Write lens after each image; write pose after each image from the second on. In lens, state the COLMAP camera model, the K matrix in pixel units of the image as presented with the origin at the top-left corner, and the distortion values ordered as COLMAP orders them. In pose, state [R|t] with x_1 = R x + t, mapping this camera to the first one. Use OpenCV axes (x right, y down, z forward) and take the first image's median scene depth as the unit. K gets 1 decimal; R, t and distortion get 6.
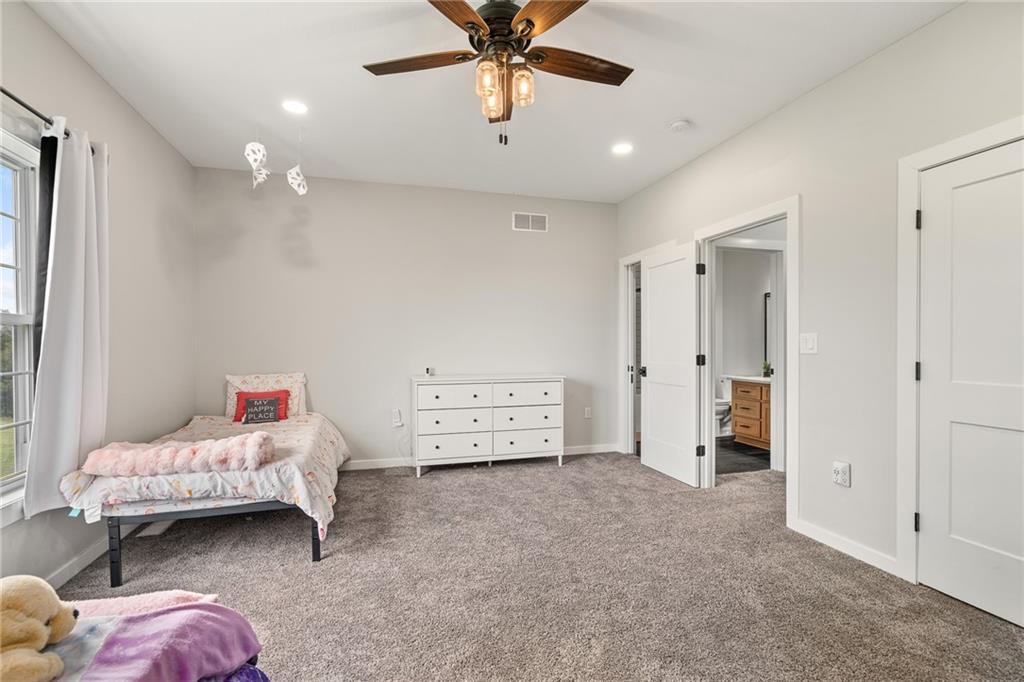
lens RADIAL K [[466.6, 0, 513.0], [0, 466.6, 343.3], [0, 0, 1]] dist [-0.000970, 0.000760]
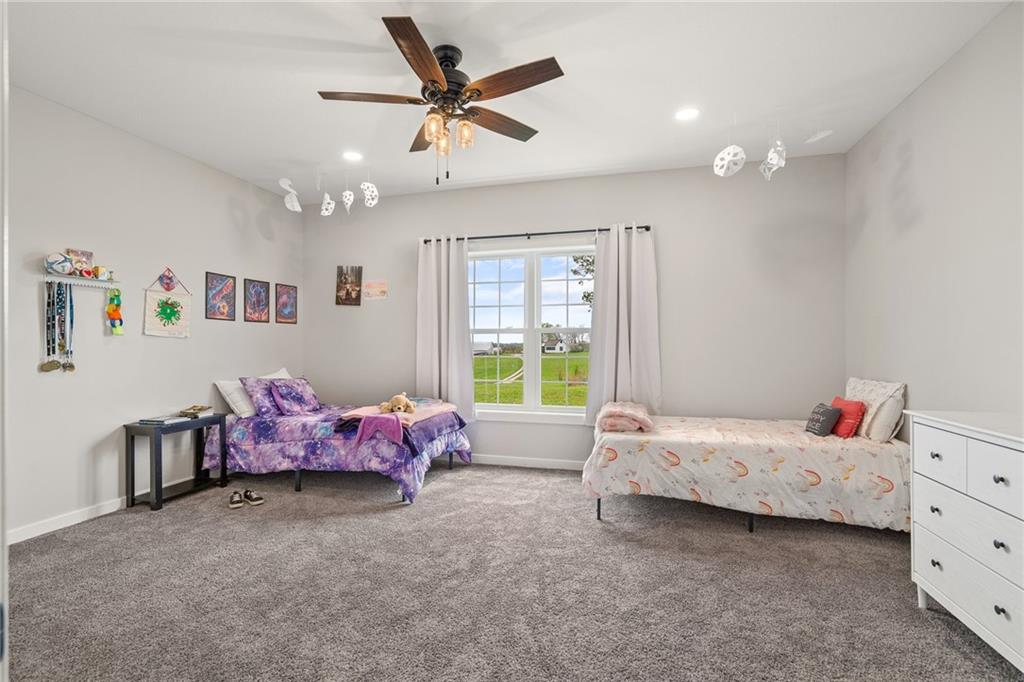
lens RADIAL K [[466.6, 0, 510.9], [0, 466.6, 344.0], [0, 0, 1]] dist [-0.000970, 0.000760]
pose [[-0.518097, -0.000273, -0.855322, 0.620419], [-0.002006, 0.999998, 0.000897, 0.002221], [0.855320, 0.002181, -0.518096, 1.181598]]
